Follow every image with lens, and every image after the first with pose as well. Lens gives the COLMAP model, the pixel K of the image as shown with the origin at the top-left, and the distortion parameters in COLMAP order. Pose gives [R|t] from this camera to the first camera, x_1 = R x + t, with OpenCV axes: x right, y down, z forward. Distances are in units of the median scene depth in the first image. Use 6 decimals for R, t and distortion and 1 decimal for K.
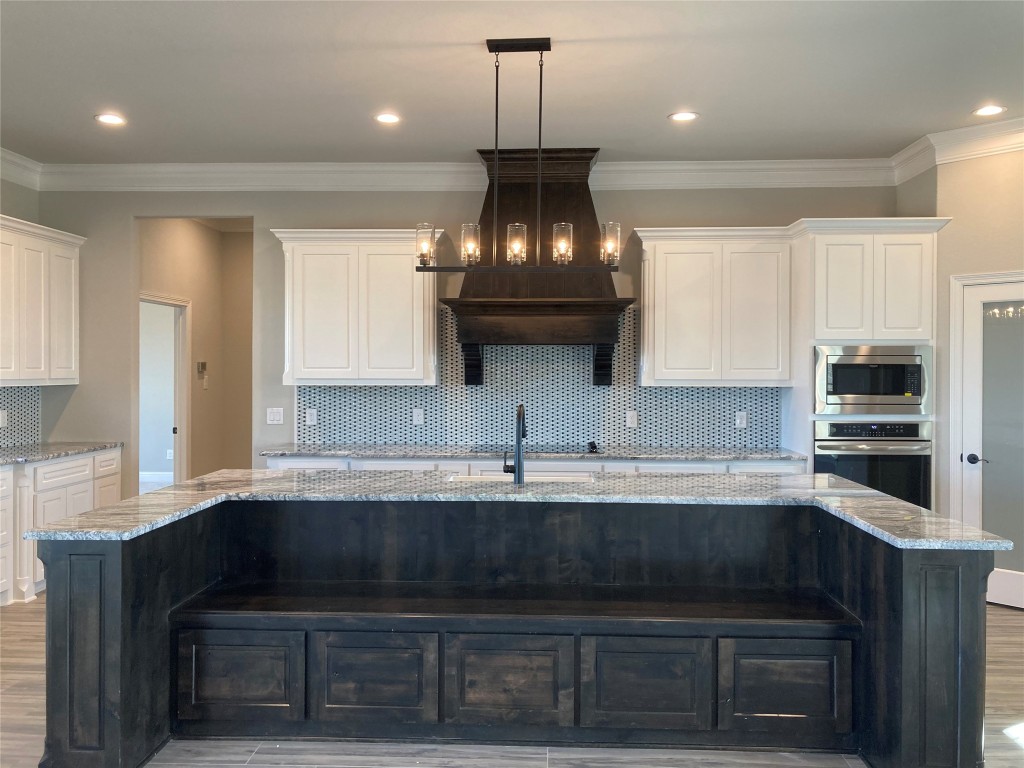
lens RADIAL K [[840.6, 0, 517.9], [0, 840.6, 376.9], [0, 0, 1]] dist [0.036498, -0.044667]
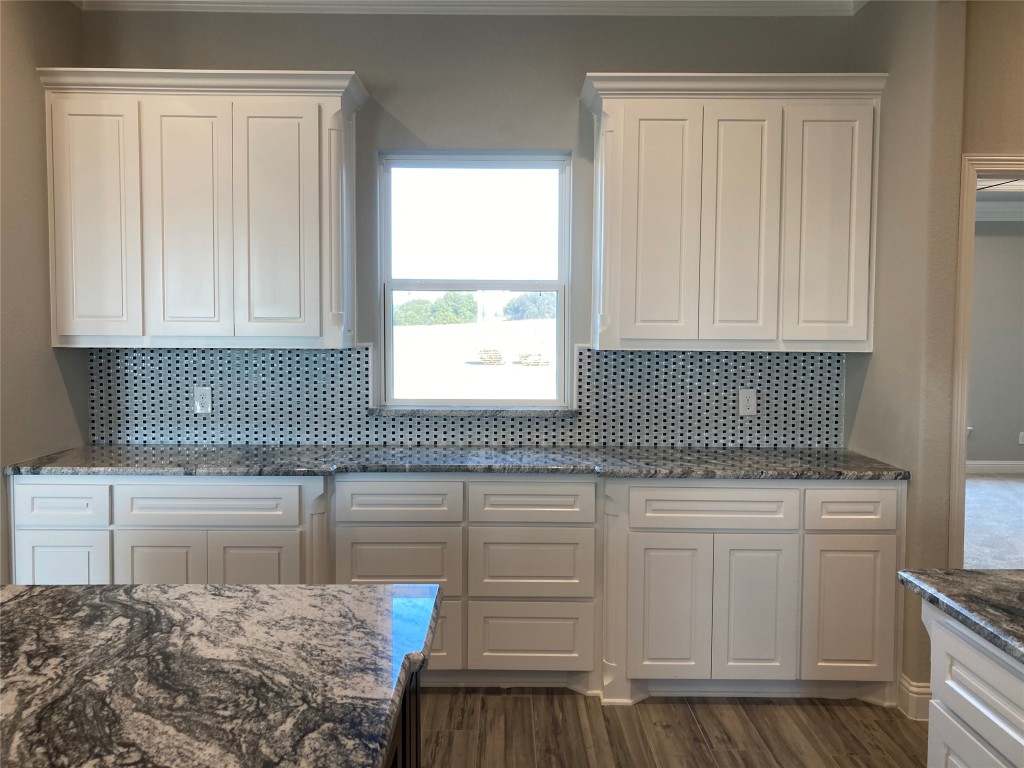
lens RADIAL K [[840.6, 0, 511.7], [0, 840.6, 368.2], [0, 0, 1]] dist [0.036498, -0.044667]
pose [[0.044023, 0.046270, -0.997958, 0.012629], [-0.018853, 0.998787, 0.045477, -0.001771], [0.998853, 0.016812, 0.044842, 0.862636]]
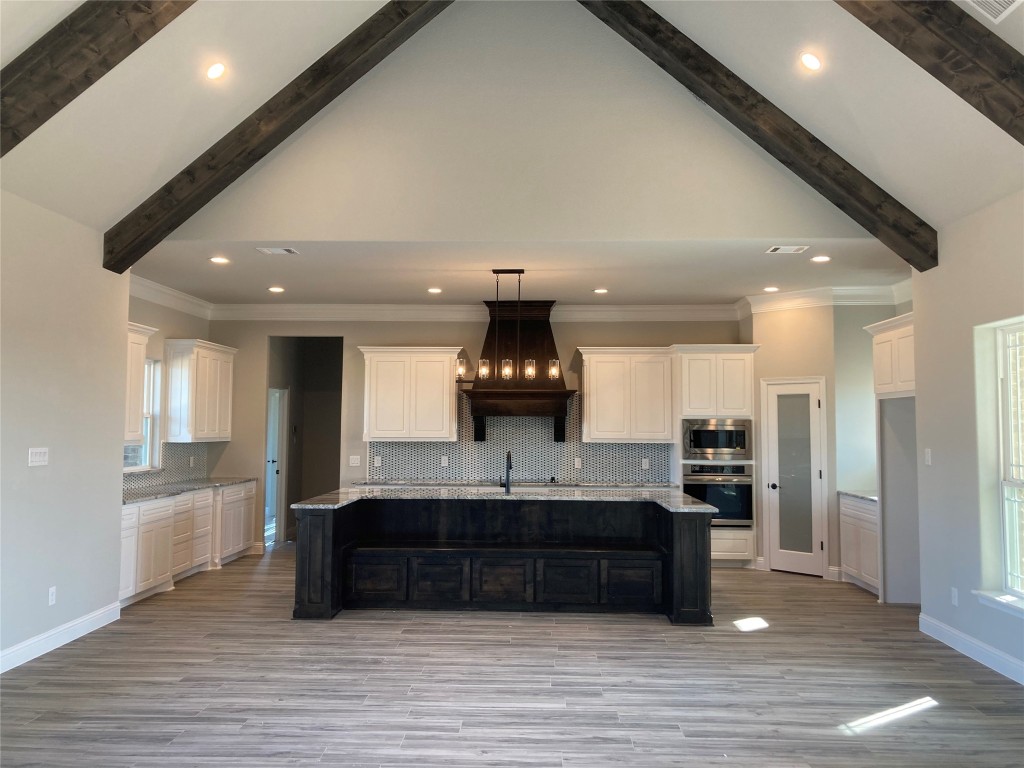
lens RADIAL K [[840.6, 0, 505.8], [0, 840.6, 371.1], [0, 0, 1]] dist [0.036498, -0.044667]
pose [[0.999995, 0.003173, 0.000141, -0.003295], [-0.003153, 0.997111, -0.075898, -0.003130], [-0.000382, 0.075897, 0.997116, -0.691885]]
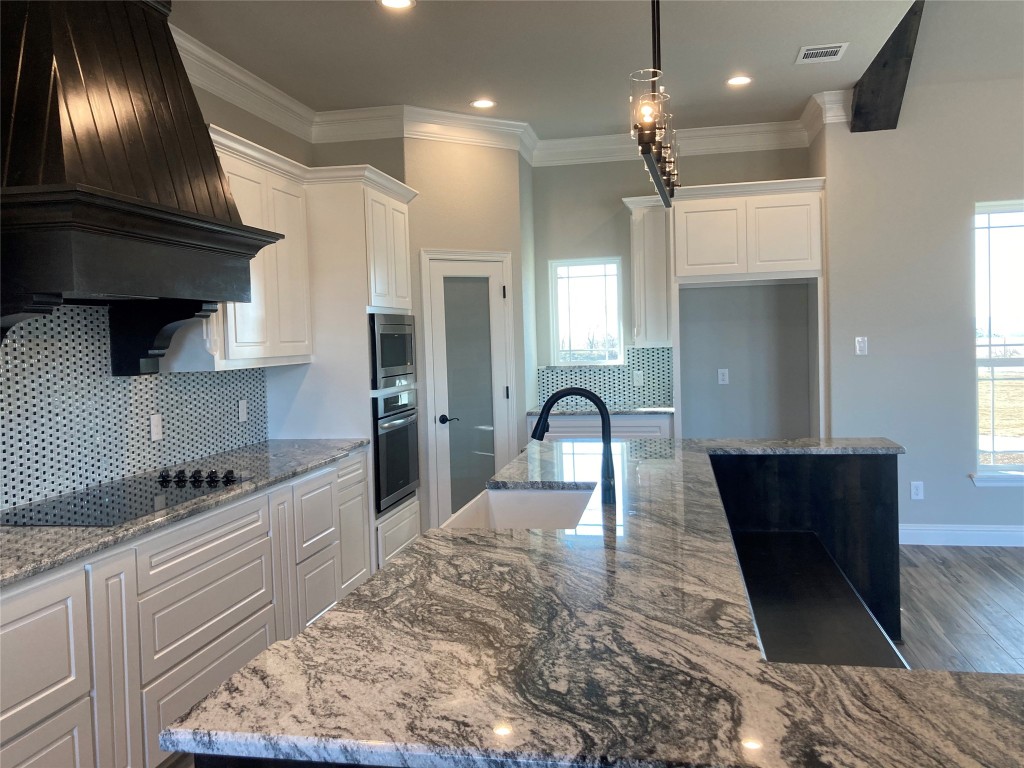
lens RADIAL K [[840.6, 0, 519.2], [0, 840.6, 373.8], [0, 0, 1]] dist [0.036498, -0.044667]
pose [[0.144413, -0.051328, 0.988185, -0.498948], [0.044565, 0.997978, 0.045324, -0.006390], [-0.988514, 0.037493, 0.146408, 0.722328]]
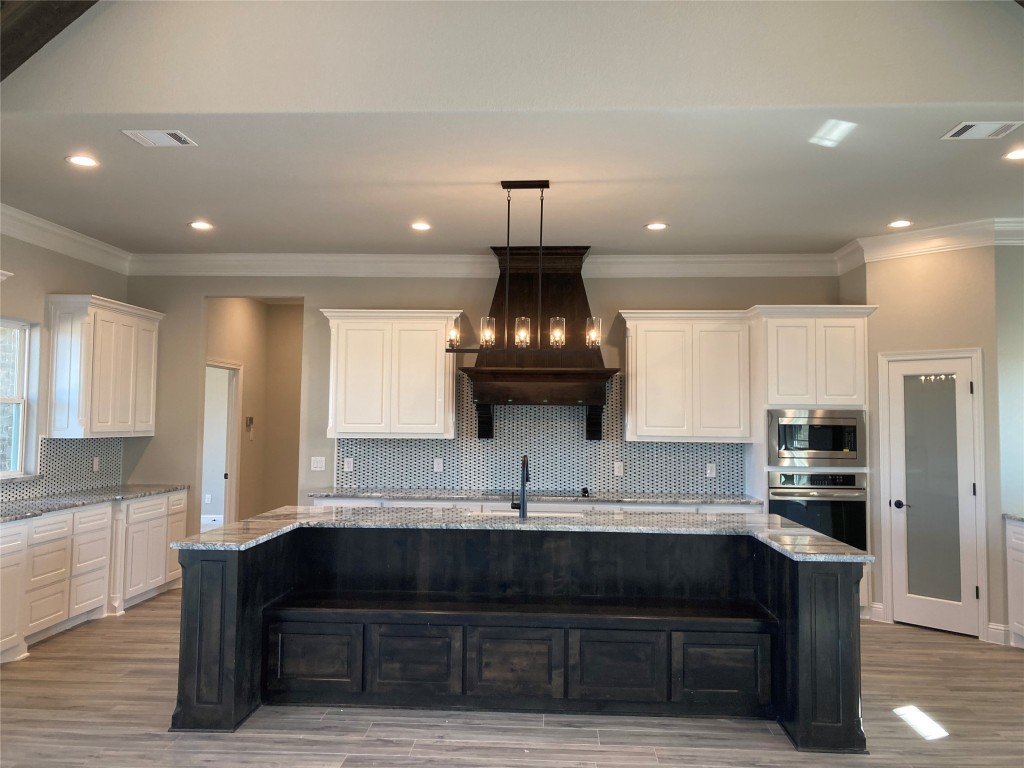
lens RADIAL K [[840.6, 0, 510.0], [0, 840.6, 370.5], [0, 0, 1]] dist [0.036498, -0.044667]
pose [[0.999872, 0.007019, -0.014387, -0.001526], [-0.007995, 0.997590, -0.068916, -0.005791], [0.013869, 0.069023, 0.997519, -0.218079]]
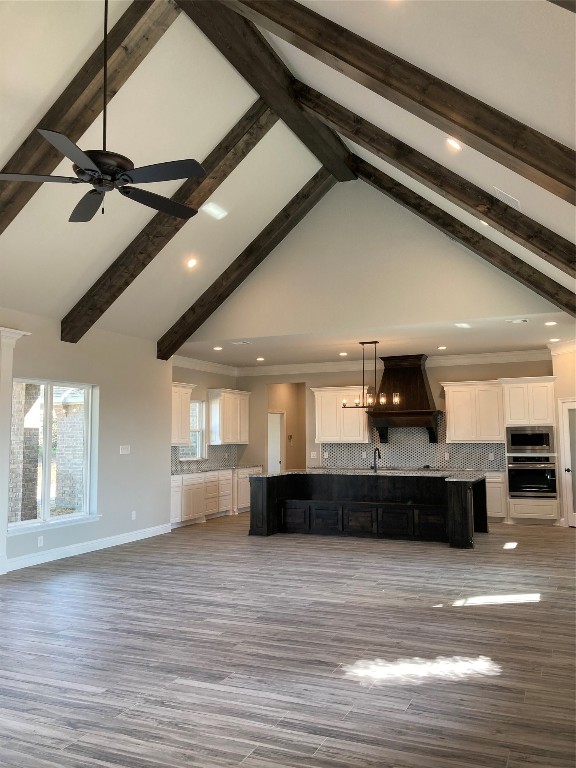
lens RADIAL K [[630.4, 0, 299.5], [0, 630.4, 378.2], [0, 0, 1]] dist [0.036498, -0.044667]
pose [[0.934440, -0.044939, -0.353274, 0.454435], [0.007688, 0.994320, -0.106150, 0.017100], [0.356038, 0.096475, 0.929478, -1.060148]]
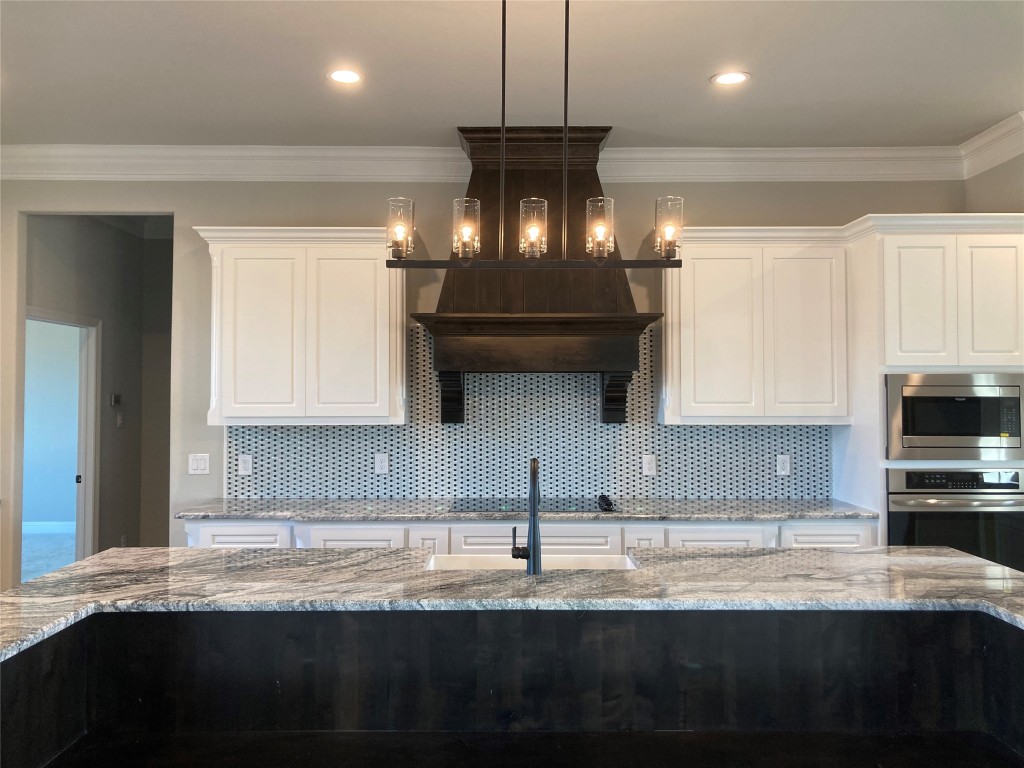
lens RADIAL K [[840.6, 0, 511.8], [0, 840.6, 375.1], [0, 0, 1]] dist [0.036498, -0.044667]
pose [[0.998925, -0.002260, 0.046309, -0.036868], [0.003852, 0.999404, -0.034308, -0.009676], [-0.046203, 0.034449, 0.998338, 0.224613]]
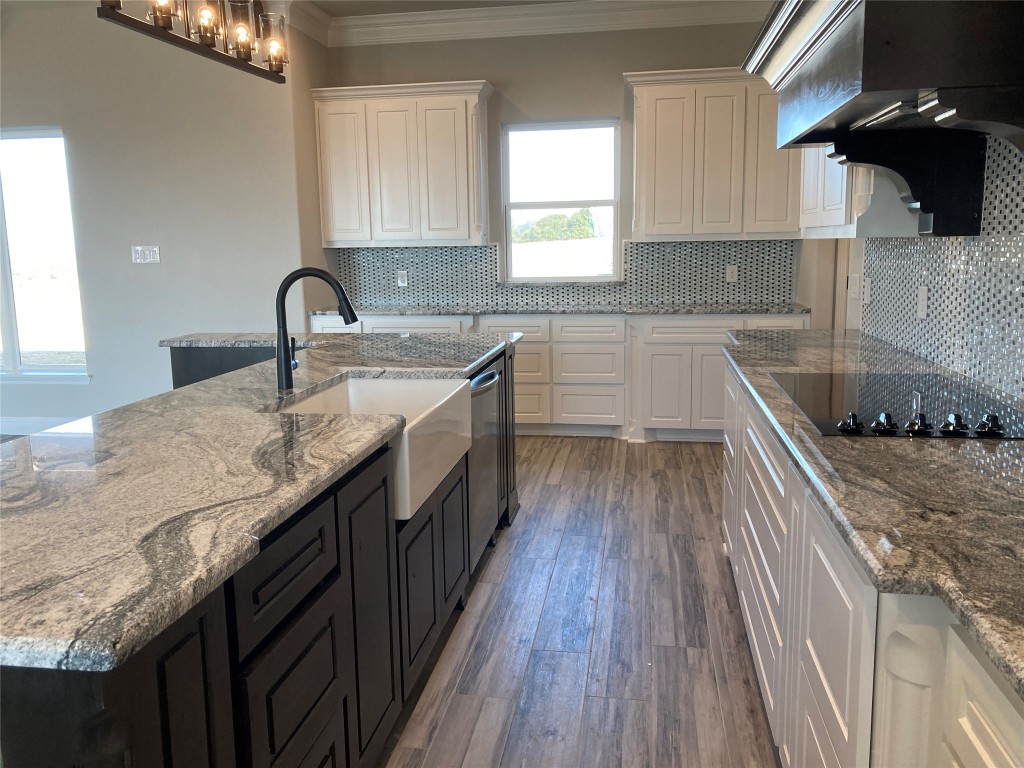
lens RADIAL K [[840.6, 0, 504.1], [0, 840.6, 384.7], [0, 0, 1]] dist [0.036498, -0.044667]
pose [[-0.126260, 0.163960, -0.978353, 0.463152], [0.005488, 0.986347, 0.164592, 0.013691], [0.991982, 0.015412, -0.125436, 0.931768]]
